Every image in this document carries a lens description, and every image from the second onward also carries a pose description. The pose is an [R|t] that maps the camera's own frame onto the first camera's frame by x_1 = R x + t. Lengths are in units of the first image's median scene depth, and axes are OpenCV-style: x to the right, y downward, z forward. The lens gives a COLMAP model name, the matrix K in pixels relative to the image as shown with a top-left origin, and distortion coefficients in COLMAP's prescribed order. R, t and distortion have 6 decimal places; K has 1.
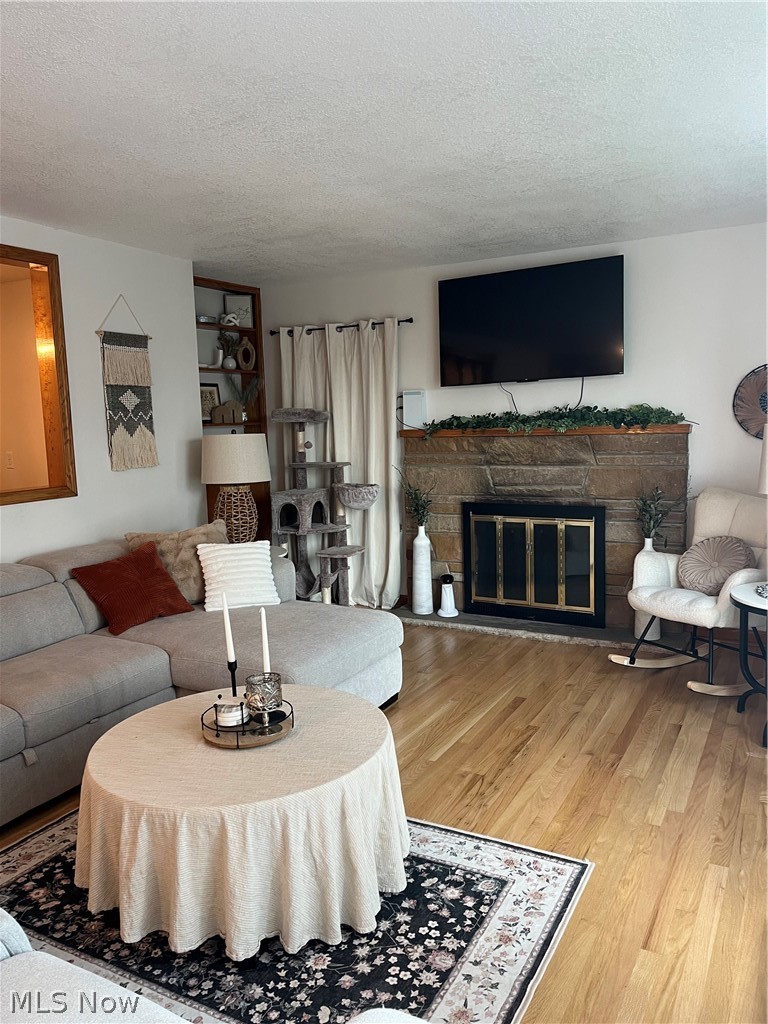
lens RADIAL K [[776.2, 0, 380.8], [0, 776.2, 509.0], [0, 0, 1]] dist [0.056621, -0.044574]
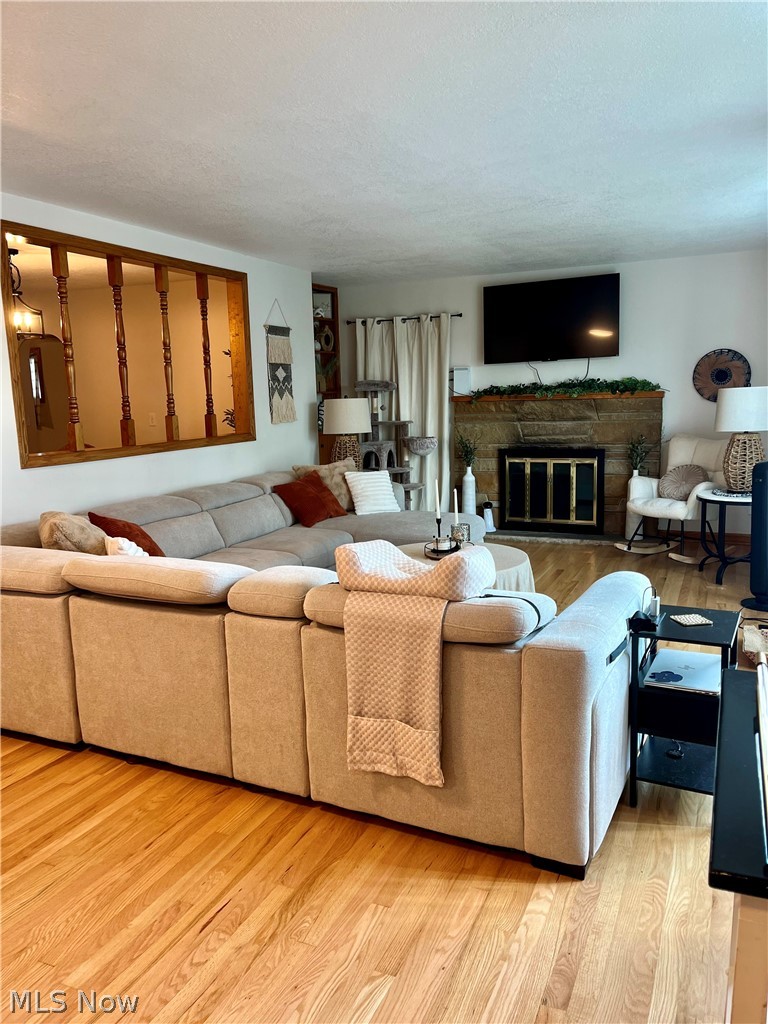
lens RADIAL K [[776.2, 0, 382.1], [0, 776.2, 509.4], [0, 0, 1]] dist [0.056621, -0.044574]
pose [[0.996862, -0.010884, 0.078401, -0.243777], [0.008390, 0.999451, 0.032063, 0.060592], [-0.078707, -0.031305, 0.996406, -0.415144]]
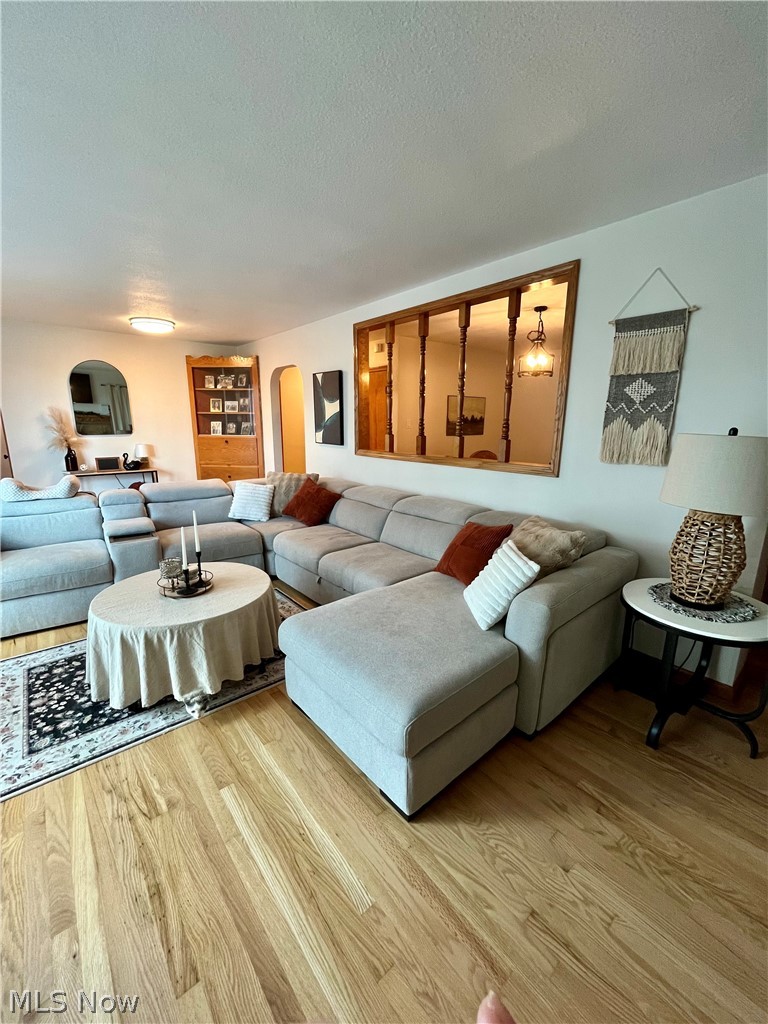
lens RADIAL K [[417.3, 0, 384.5], [0, 417.3, 513.5], [0, 0, 1]] dist [-0.000301, 0.000351]
pose [[-0.361435, 0.225751, -0.904655, 0.255692], [-0.111071, 0.952913, 0.282170, -0.102683], [0.925758, 0.202467, -0.319342, 0.879422]]
